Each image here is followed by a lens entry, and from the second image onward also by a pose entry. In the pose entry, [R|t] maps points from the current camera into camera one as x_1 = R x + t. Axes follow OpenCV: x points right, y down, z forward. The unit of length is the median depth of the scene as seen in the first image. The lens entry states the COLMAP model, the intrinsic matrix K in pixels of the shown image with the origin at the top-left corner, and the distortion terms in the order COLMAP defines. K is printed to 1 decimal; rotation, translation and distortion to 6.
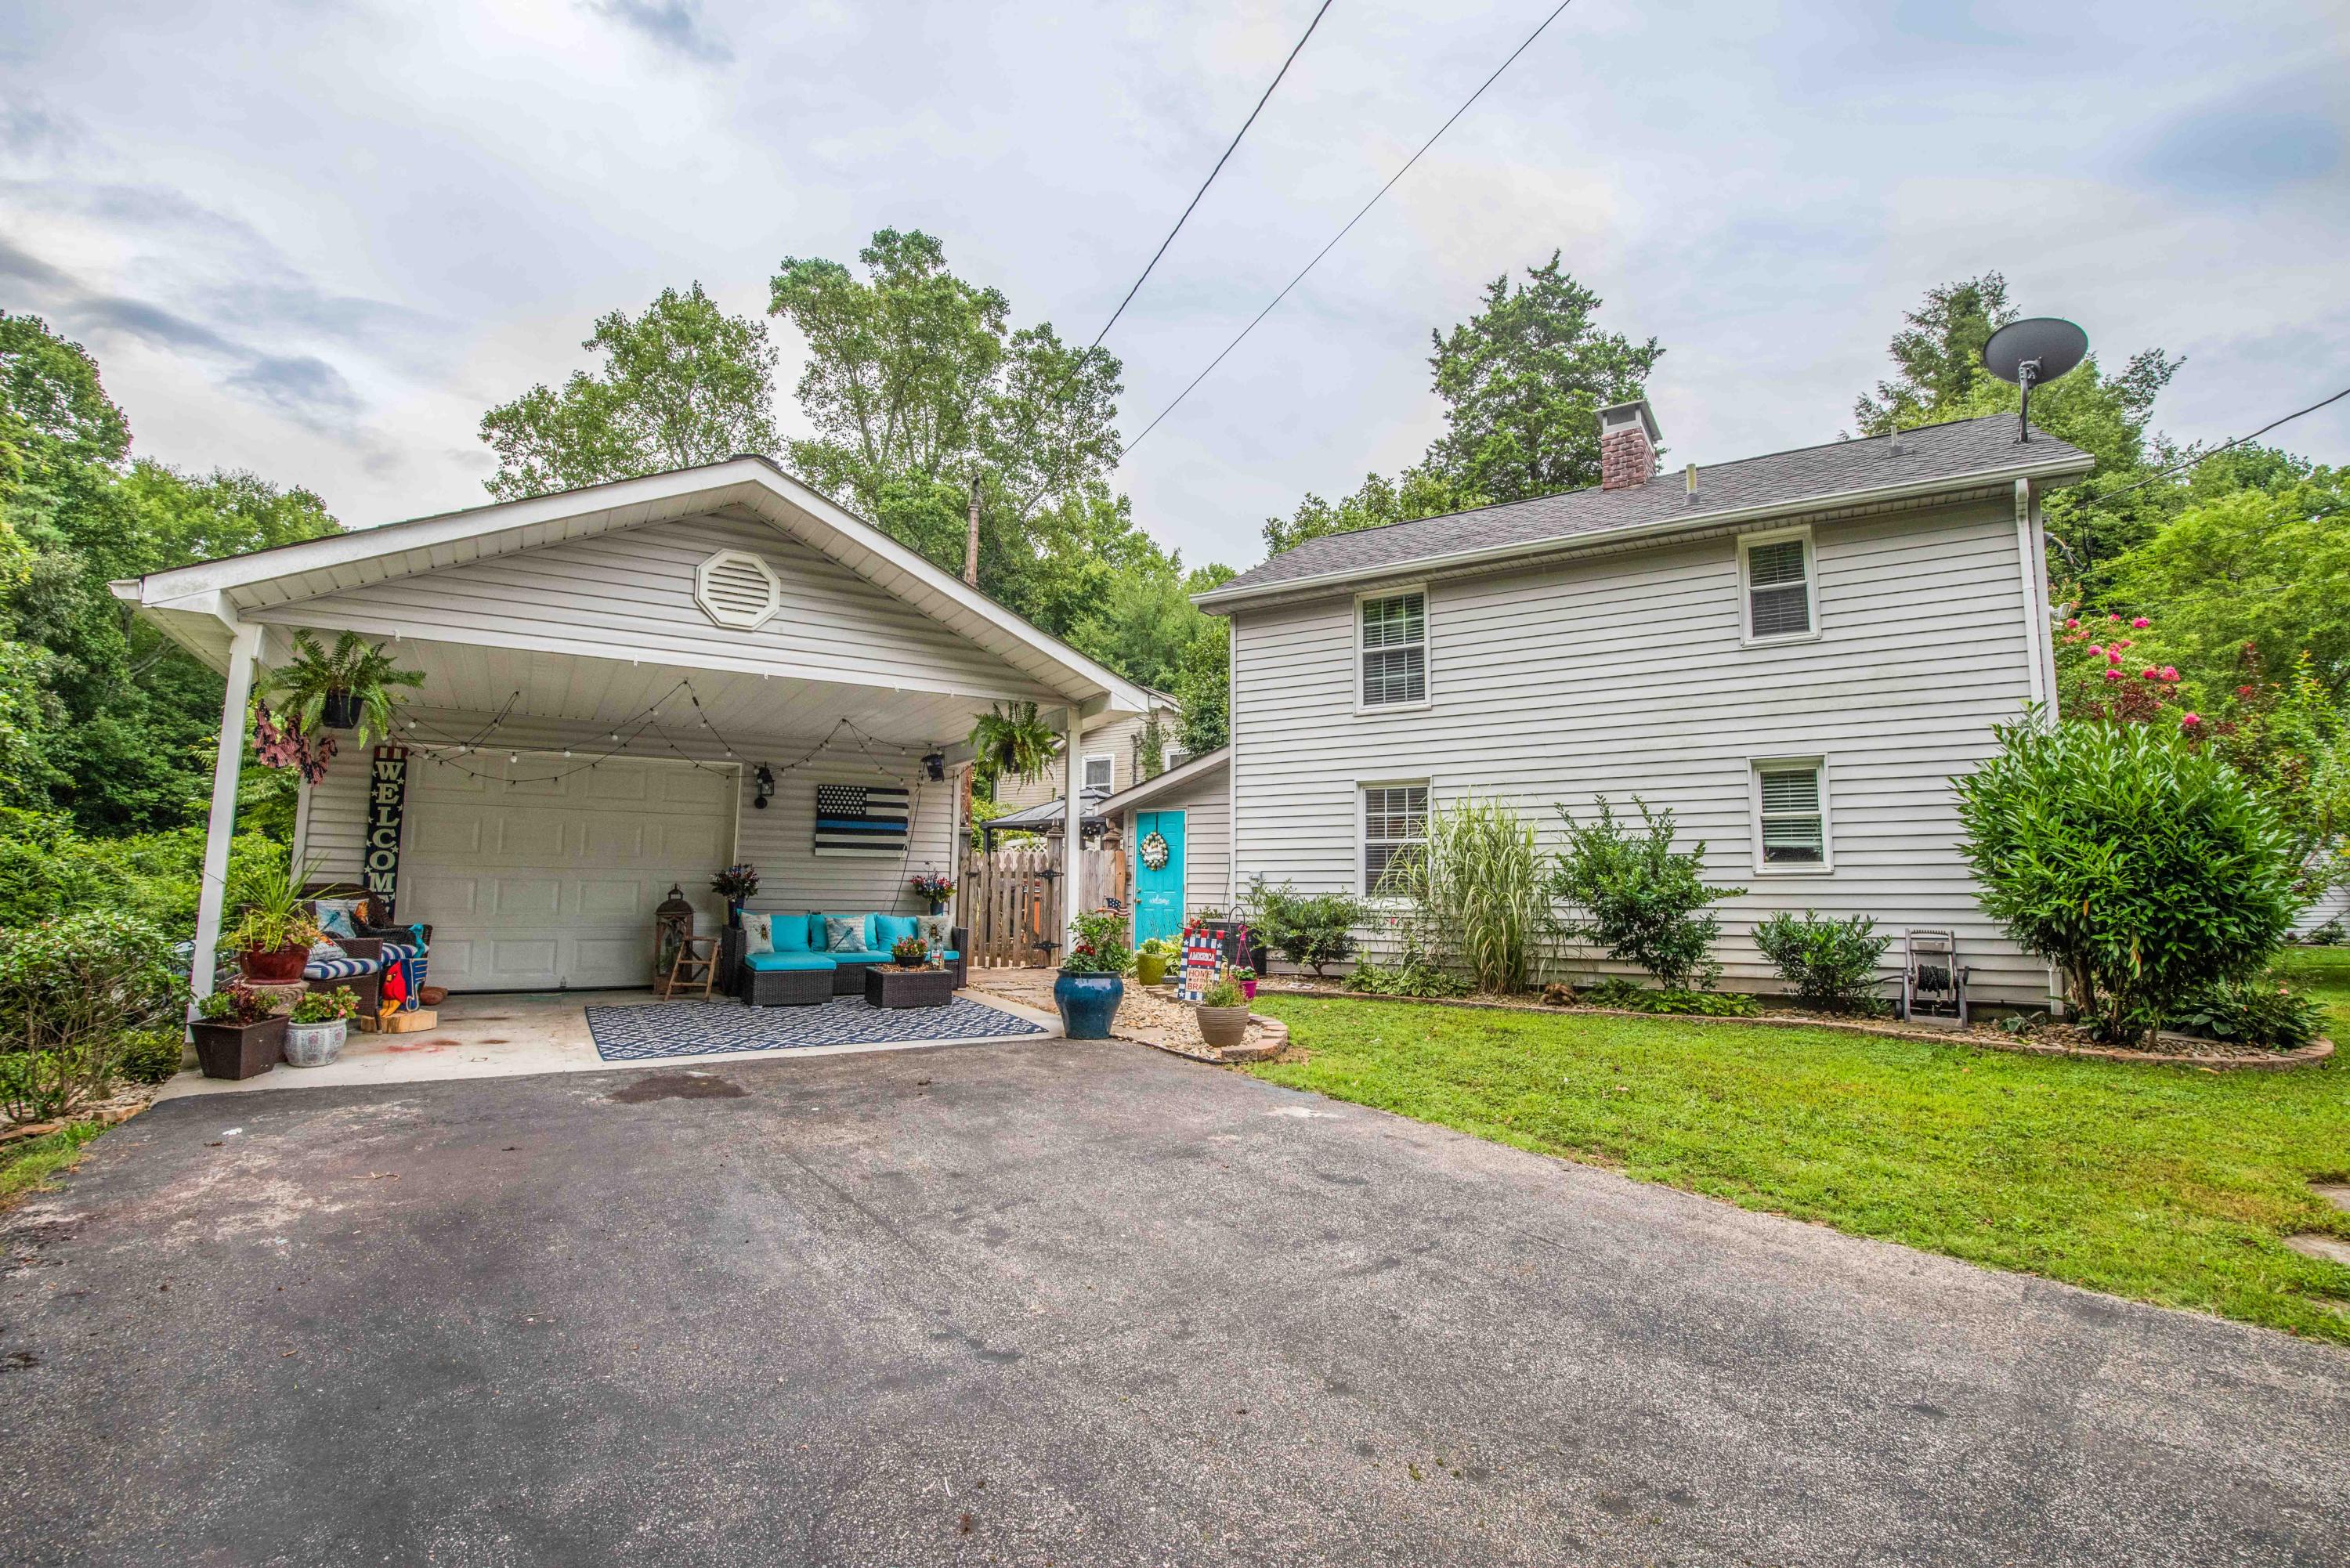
lens RADIAL K [[1102.2, 0, 1208.3], [0, 1102.2, 784.3], [0, 0, 1]] dist [-0.011956, -0.014594]
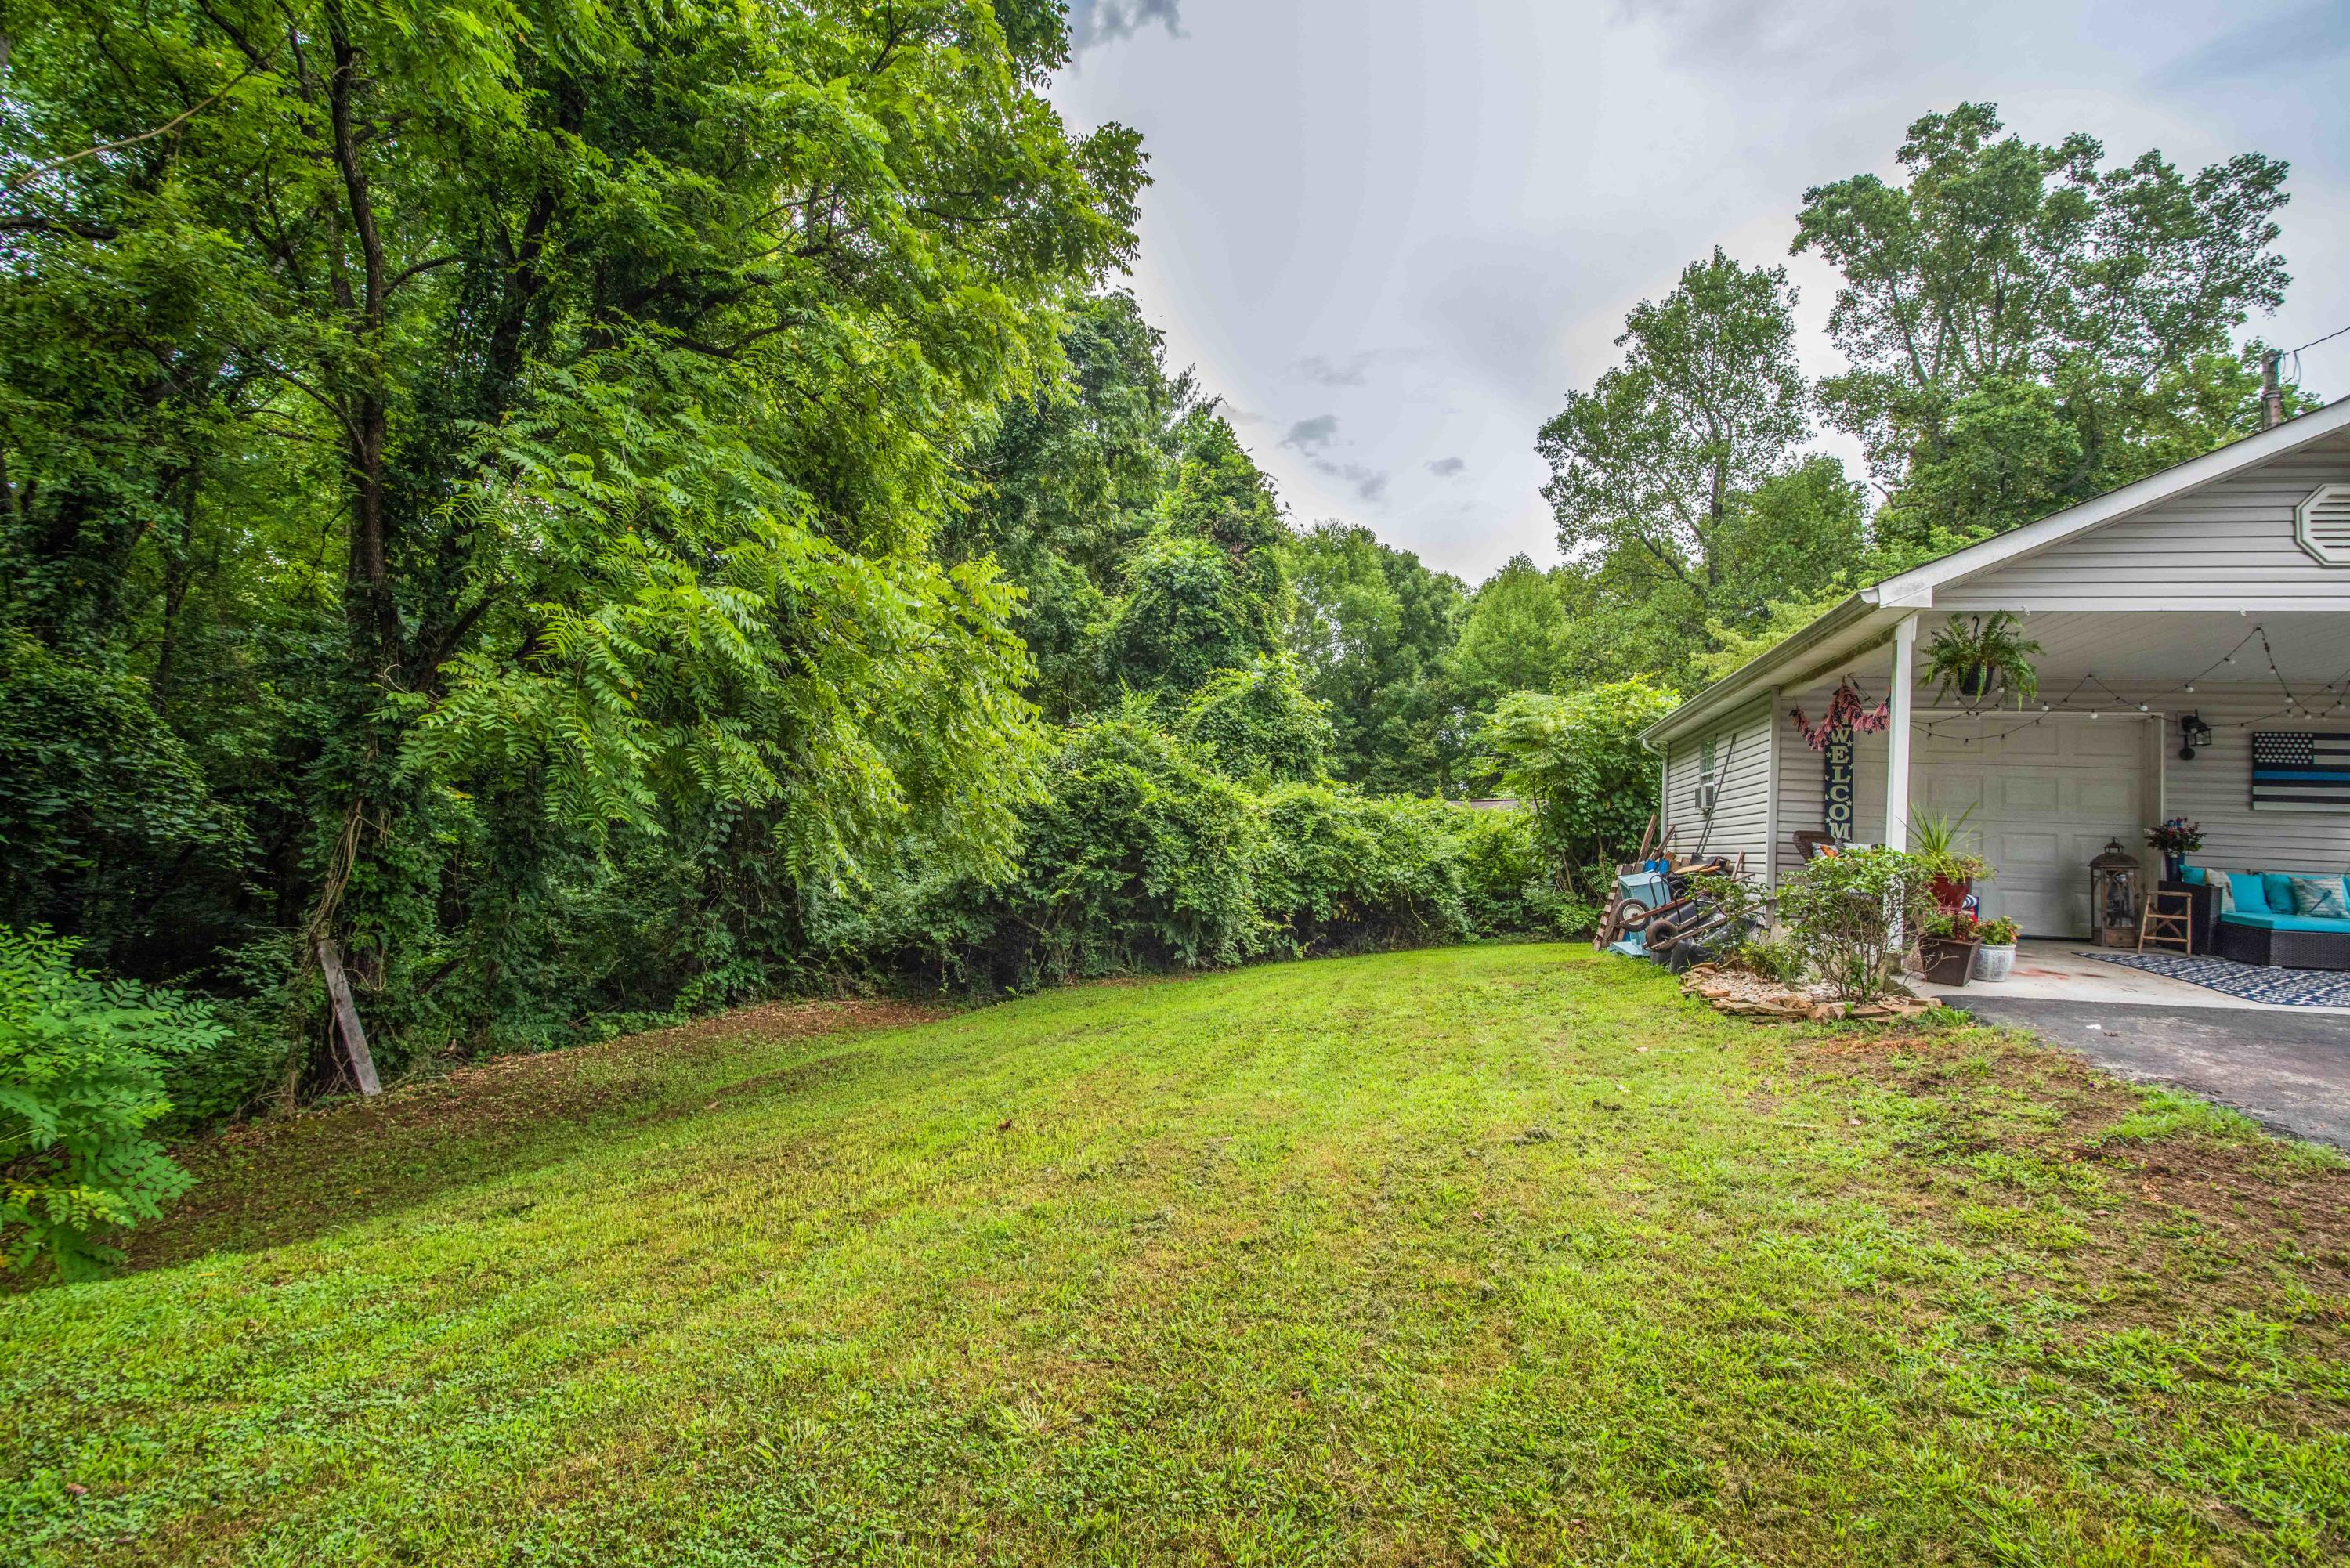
lens RADIAL K [[1107.5, 0, 1218.2], [0, 1107.5, 789.6], [0, 0, 1]] dist [-0.042100, 0.000609]
pose [[0.672508, -0.010016, -0.740022, -0.307247], [0.039375, 0.998976, 0.022262, -0.005840], [0.739042, -0.044110, 0.672214, -0.248955]]
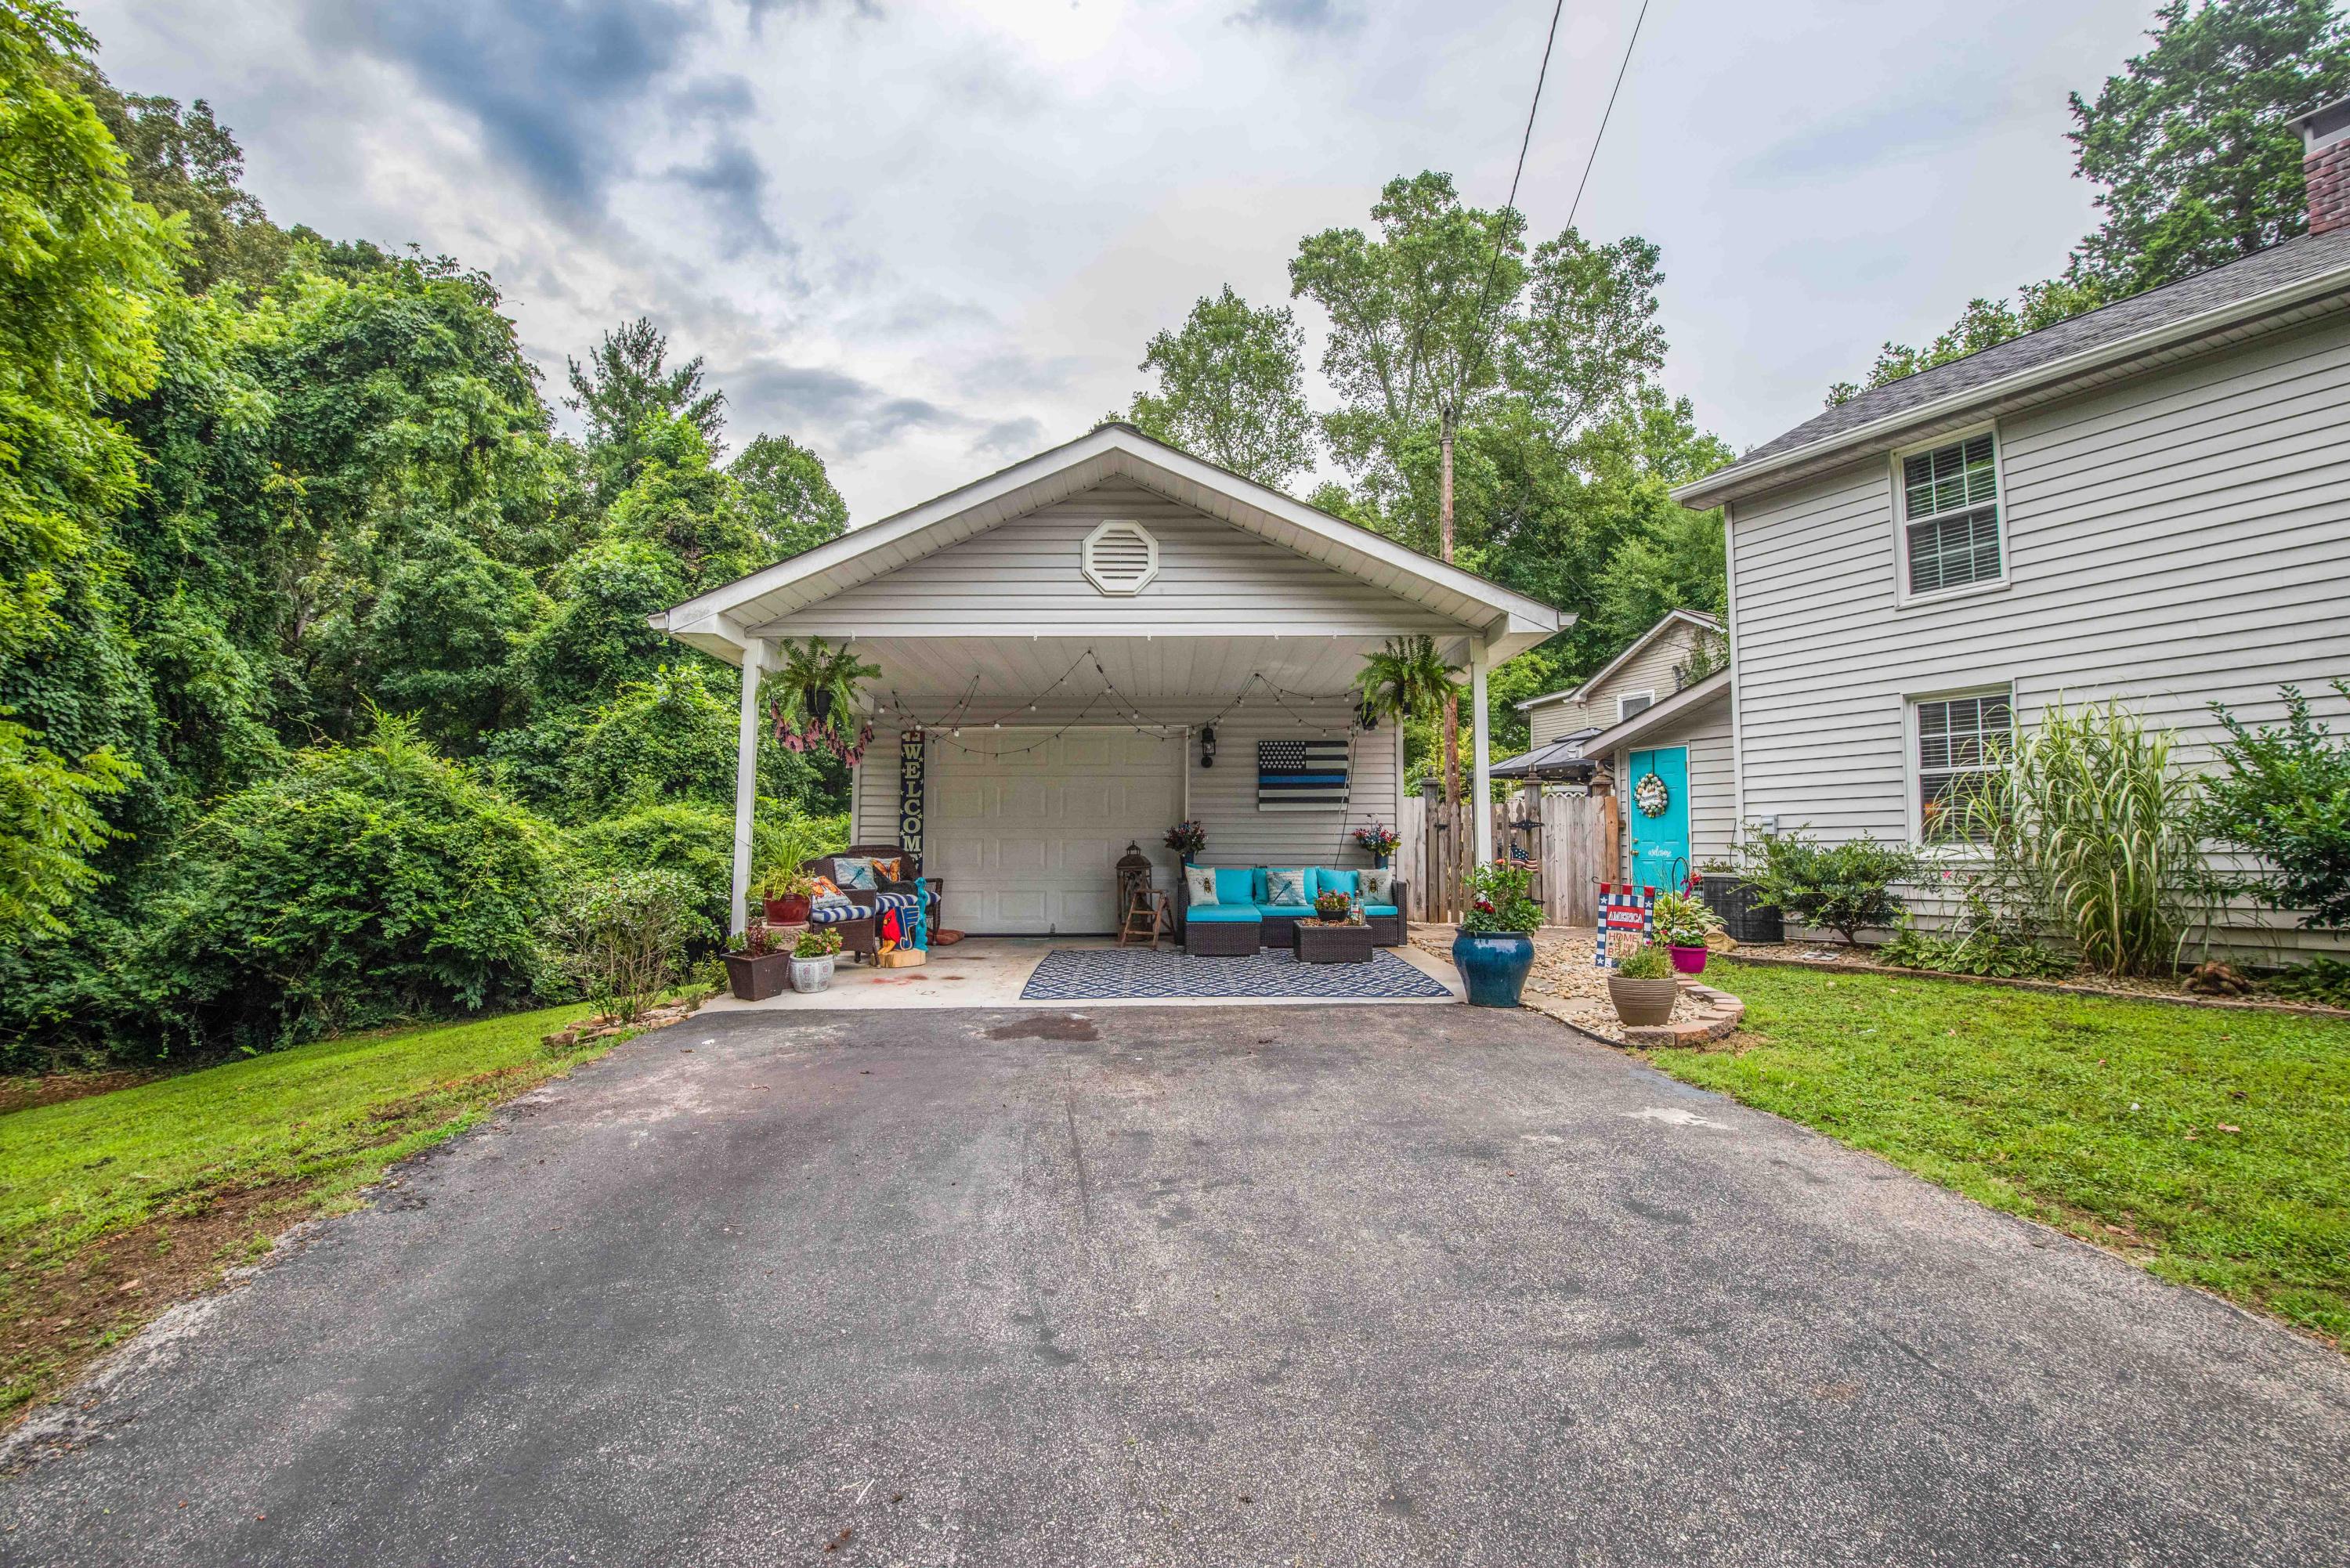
lens RADIAL K [[1105.2, 0, 1151.4], [0, 1105.2, 781.9], [0, 0, 1]] dist [0.004174, -0.034168]
pose [[0.852566, -0.042555, -0.520884, 0.100600], [0.062207, 0.997857, 0.020296, 0.011929], [0.518904, -0.049706, 0.853386, 0.082416]]
